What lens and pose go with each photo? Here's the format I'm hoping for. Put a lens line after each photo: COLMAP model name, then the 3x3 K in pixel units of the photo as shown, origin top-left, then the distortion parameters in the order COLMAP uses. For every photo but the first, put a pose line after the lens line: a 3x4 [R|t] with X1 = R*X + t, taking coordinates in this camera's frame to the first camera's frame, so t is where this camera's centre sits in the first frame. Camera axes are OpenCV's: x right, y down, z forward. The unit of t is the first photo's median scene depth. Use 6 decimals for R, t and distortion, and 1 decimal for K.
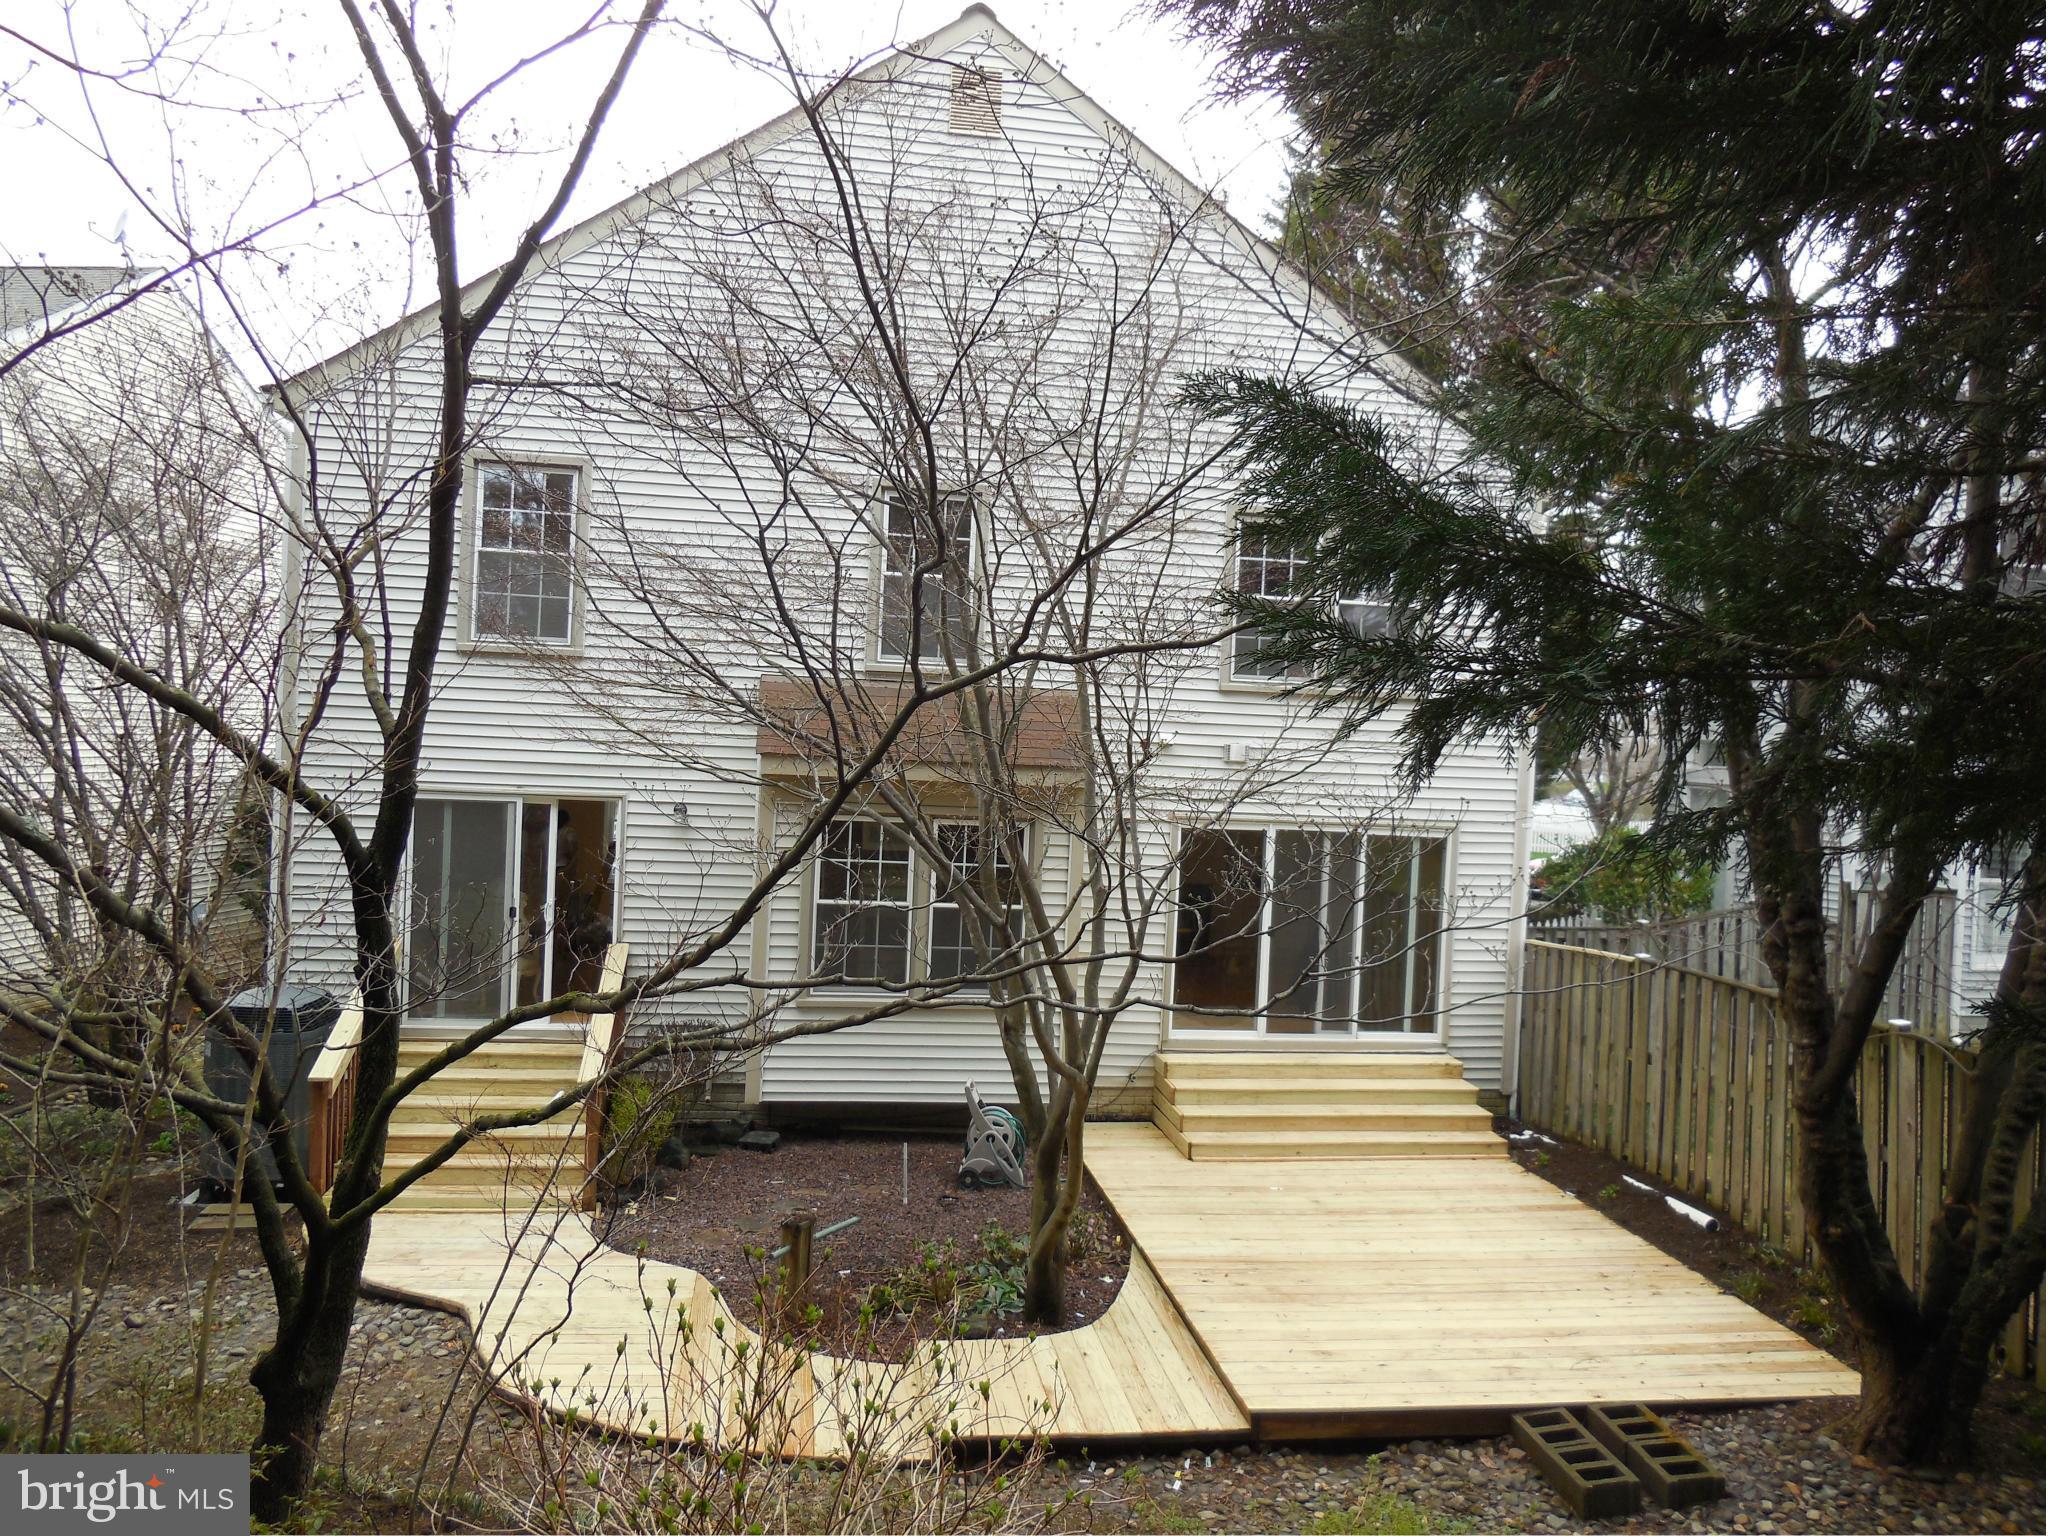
lens RADIAL K [[1519.6, 0, 1024.0], [0, 1519.6, 768.0], [0, 0, 1]] dist [-0.009638, -0.002756]
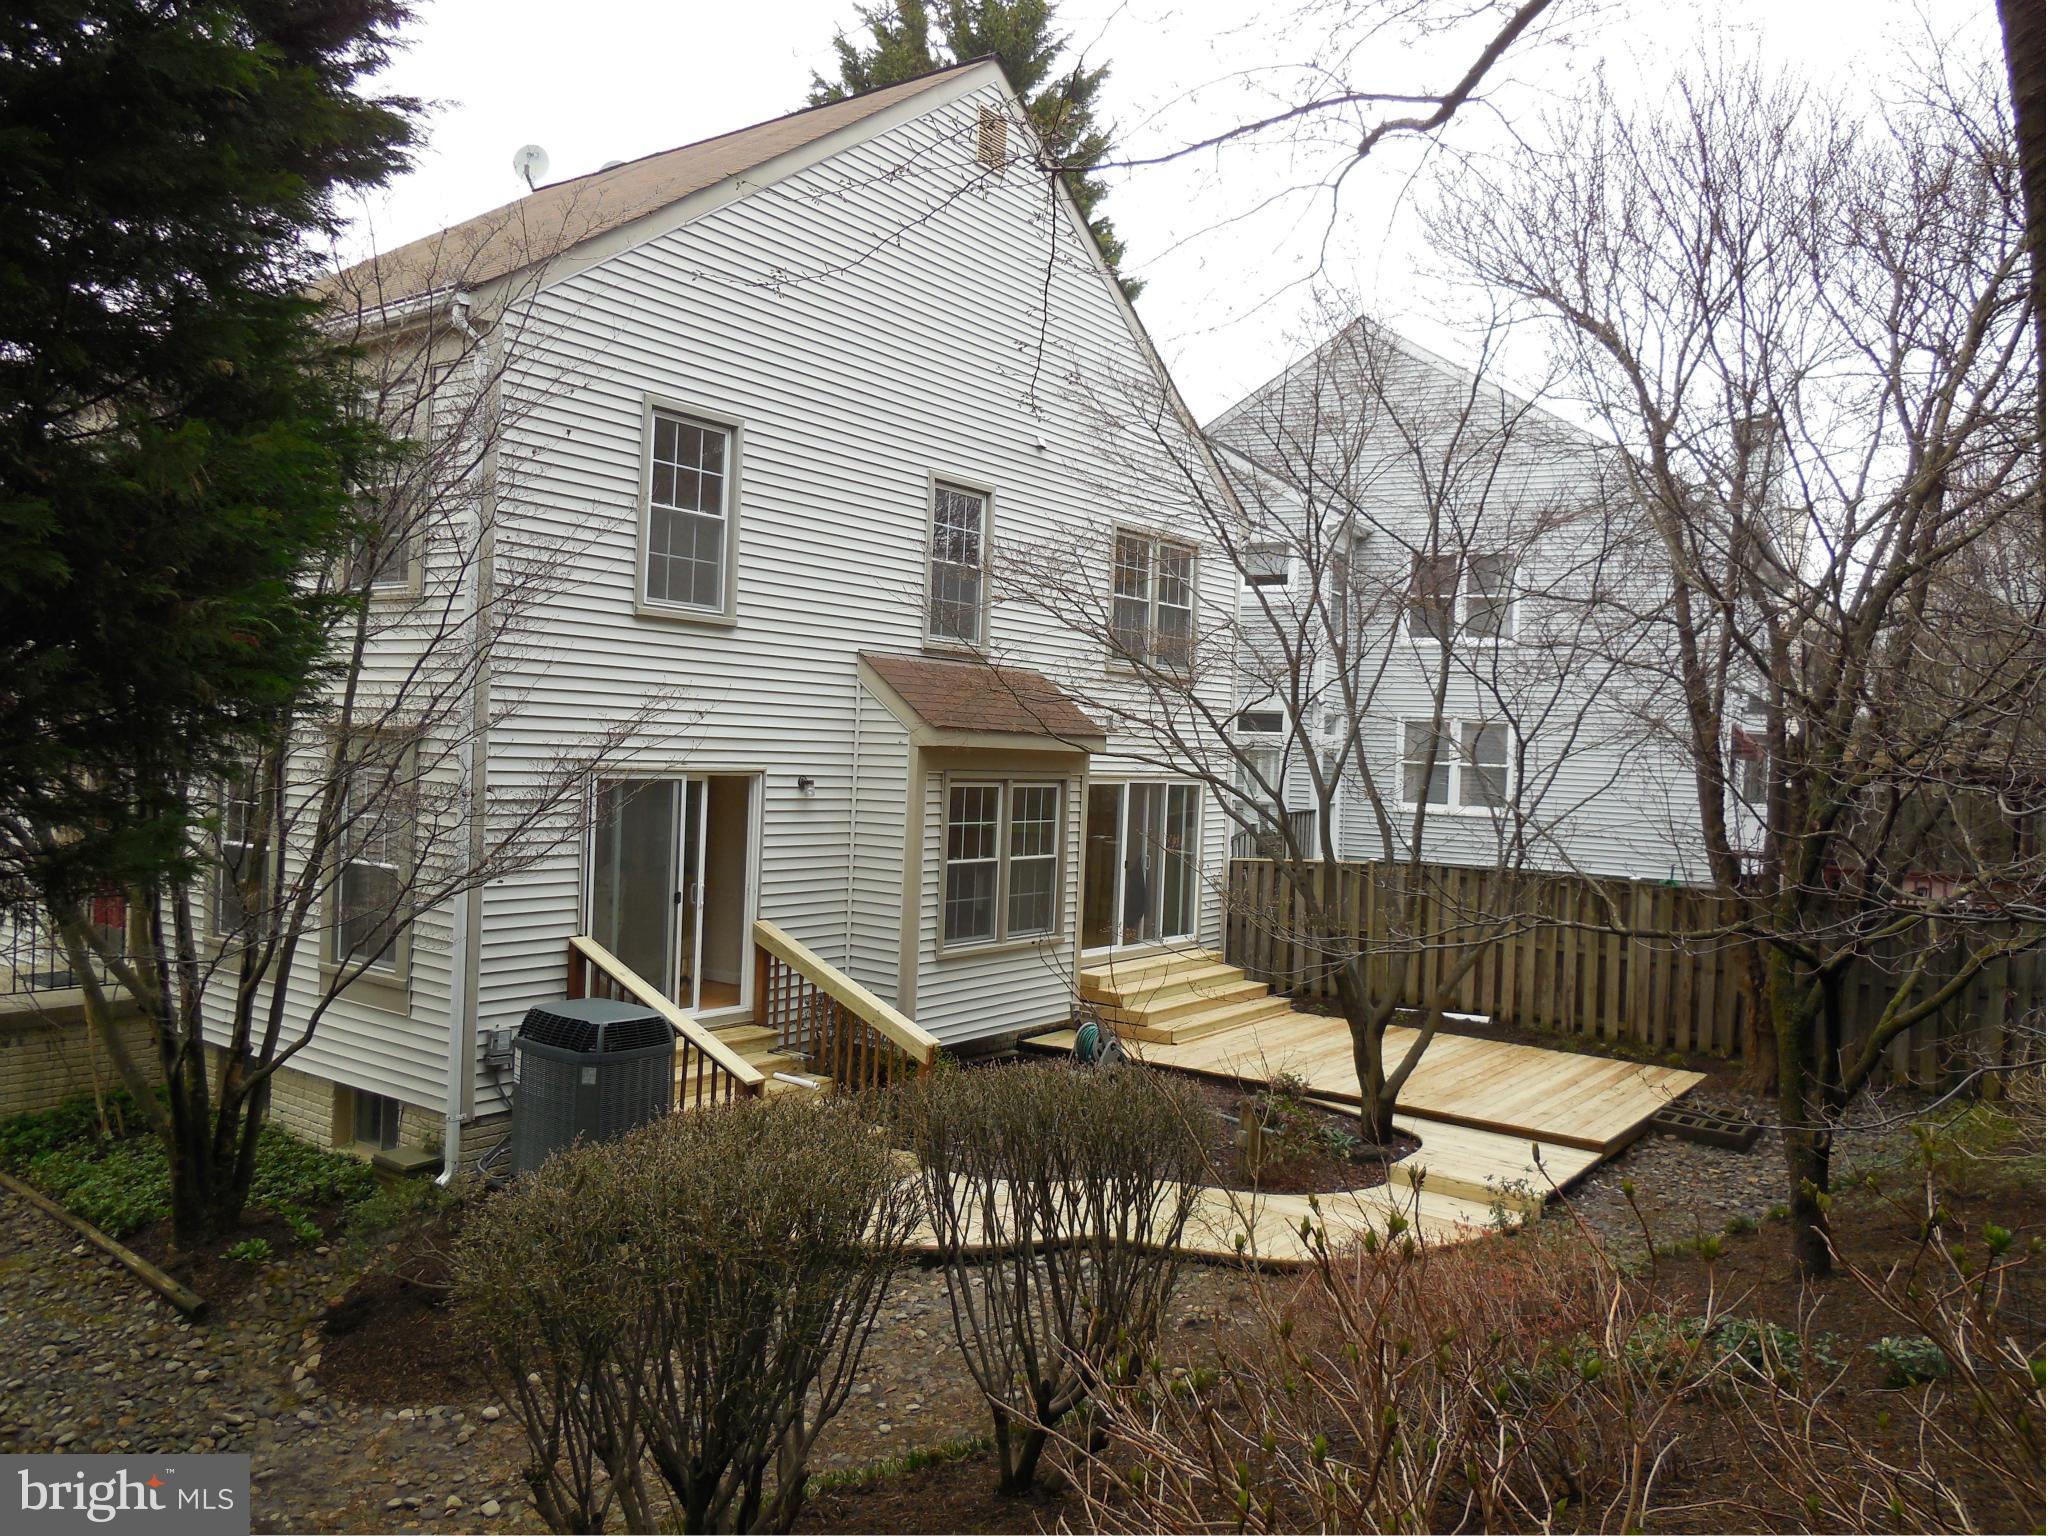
lens RADIAL K [[1519.6, 0, 1024.0], [0, 1519.6, 768.0], [0, 0, 1]] dist [-0.009638, -0.002756]
pose [[0.708512, -0.025098, 0.705252, -0.841112], [0.001843, 0.999430, 0.033715, -0.015813], [-0.705696, -0.022588, 0.708155, 0.188251]]
